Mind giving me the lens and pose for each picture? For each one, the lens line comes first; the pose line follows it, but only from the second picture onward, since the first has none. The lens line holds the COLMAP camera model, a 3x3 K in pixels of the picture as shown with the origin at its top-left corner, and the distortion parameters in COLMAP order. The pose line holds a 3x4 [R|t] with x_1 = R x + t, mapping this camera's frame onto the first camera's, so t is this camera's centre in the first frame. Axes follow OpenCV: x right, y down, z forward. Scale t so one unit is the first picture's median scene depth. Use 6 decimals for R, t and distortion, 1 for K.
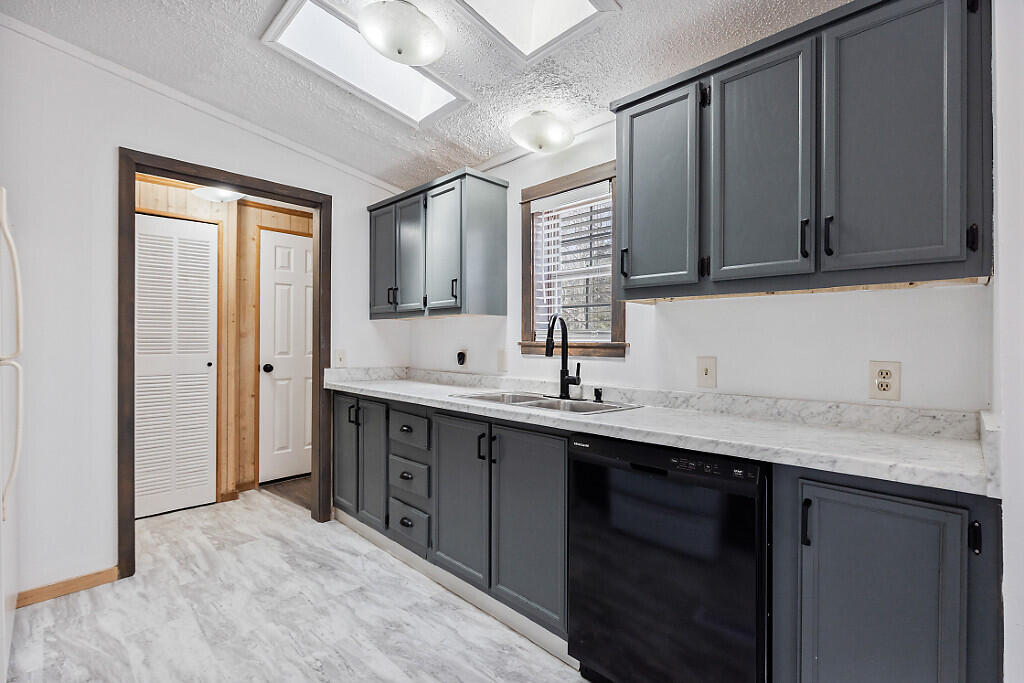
lens RADIAL K [[460.8, 0, 507.0], [0, 460.8, 335.9], [0, 0, 1]] dist [0.000207, -0.000120]
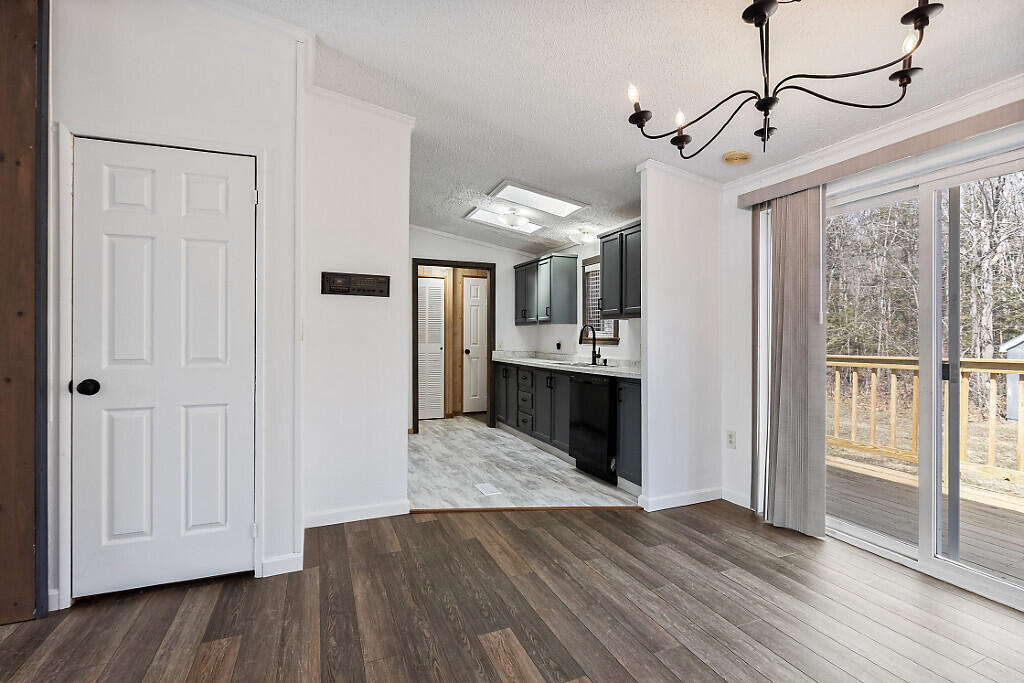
lens RADIAL K [[466.7, 0, 508.9], [0, 466.7, 337.5], [0, 0, 1]] dist [0.001131, -0.000246]
pose [[0.924806, 0.000587, -0.380439, 0.545107], [0.003858, 0.999933, 0.010921, -0.011117], [0.380420, -0.011568, 0.924742, -1.045650]]
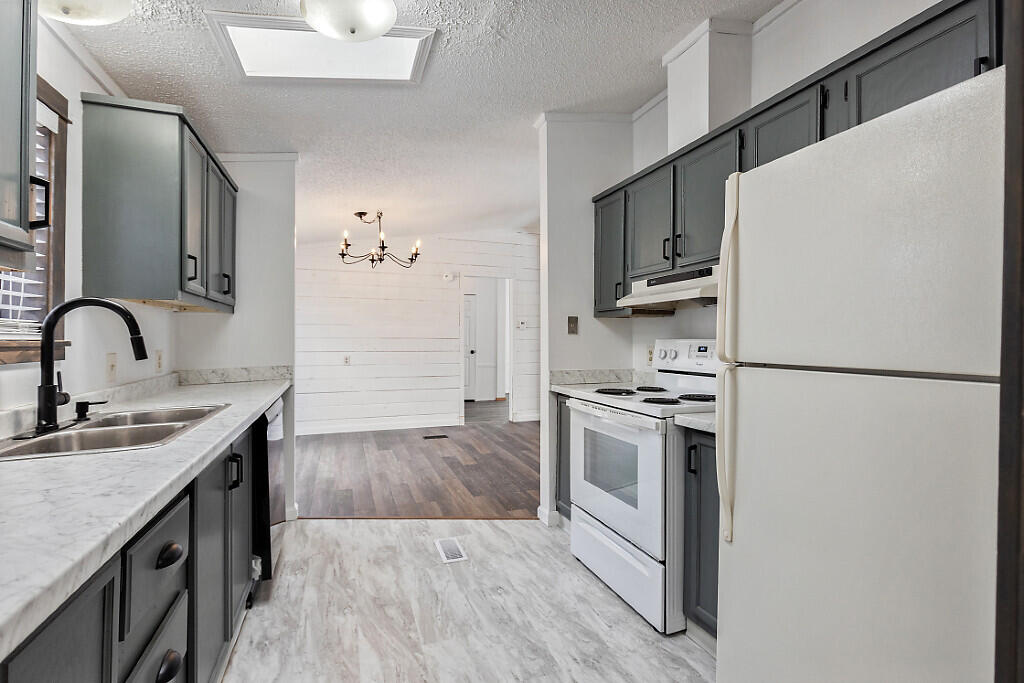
lens RADIAL K [[466.7, 0, 508.9], [0, 466.7, 337.5], [0, 0, 1]] dist [0.001131, -0.000246]
pose [[-0.907409, -0.003760, 0.420232, -0.673184], [-0.009886, 0.999874, -0.012401, 0.010358], [-0.420132, -0.015407, -0.907332, 1.256285]]
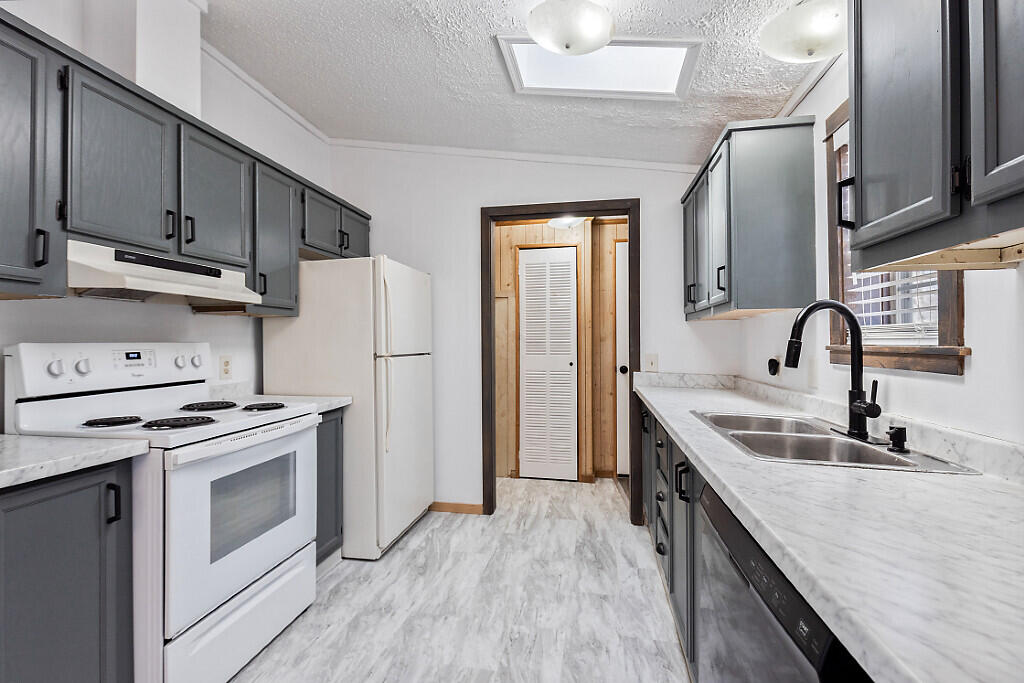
lens RADIAL K [[466.7, 0, 508.9], [0, 466.7, 337.5], [0, 0, 1]] dist [0.001131, -0.000246]
pose [[0.563271, -0.013996, -0.826154, 0.364108], [0.011302, 0.999893, -0.009233, 0.002653], [0.826195, -0.004137, 0.563369, 0.249186]]
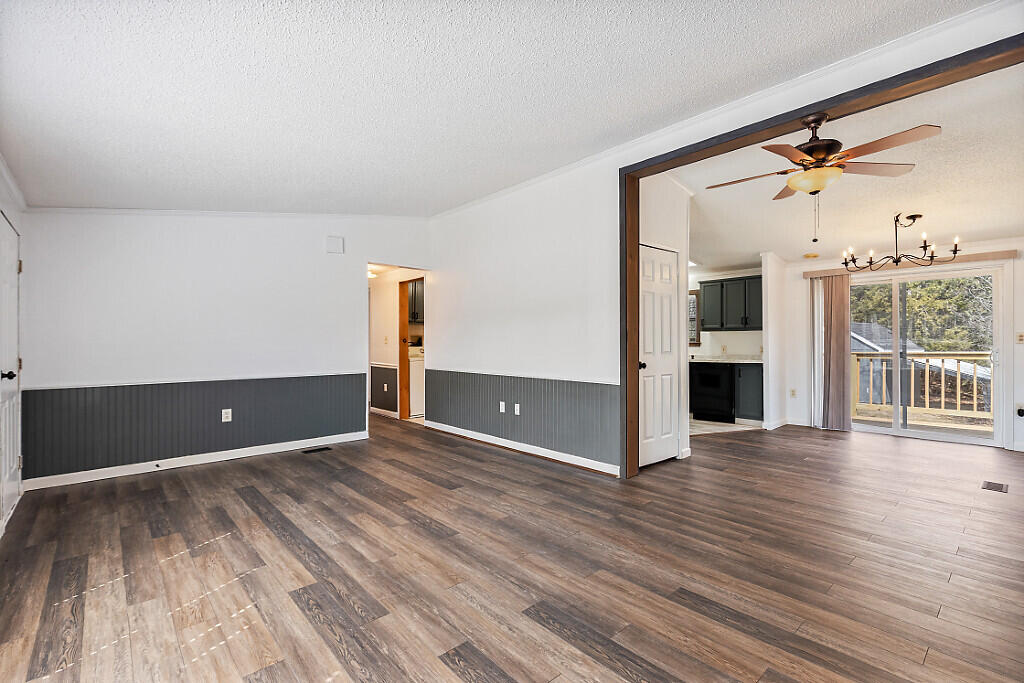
lens RADIAL K [[466.7, 0, 508.9], [0, 466.7, 337.5], [0, 0, 1]] dist [0.001131, -0.000246]
pose [[0.998591, -0.003046, -0.052983, -0.907475], [0.003011, 0.999995, -0.000743, -0.020093], [0.052985, 0.000582, 0.998595, -2.352676]]
